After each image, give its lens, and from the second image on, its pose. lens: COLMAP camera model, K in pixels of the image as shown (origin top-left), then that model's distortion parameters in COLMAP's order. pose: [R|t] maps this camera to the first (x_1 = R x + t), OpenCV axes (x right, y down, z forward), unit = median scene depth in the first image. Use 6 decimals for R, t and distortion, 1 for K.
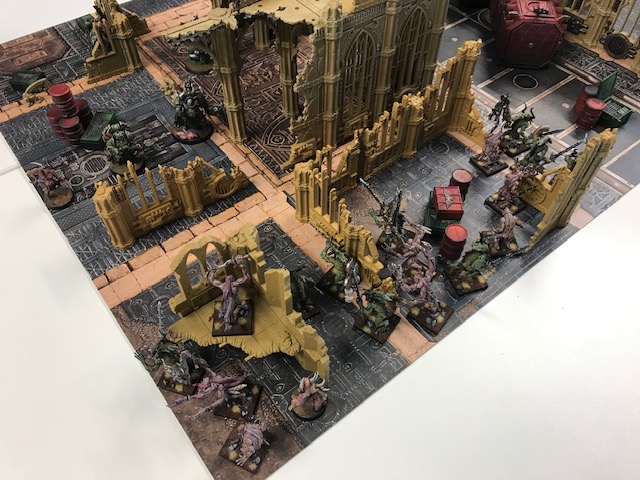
lens RADIAL K [[526.6, 0, 320.7], [0, 526.6, 236.2], [0, 0, 1]] dist [0.004843, -0.014135]
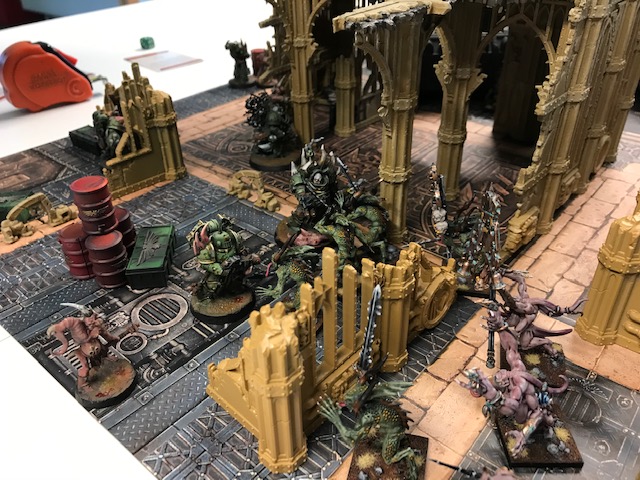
lens RADIAL K [[526.6, 0, 318.3], [0, 526.6, 243.9], [0, 0, 1]] dist [0.004843, -0.014135]
pose [[0.979989, -0.140523, 0.140978, -0.333537], [0.177101, 0.938857, -0.295266, -0.013967], [-0.090867, 0.314325, 0.944957, 0.459672]]
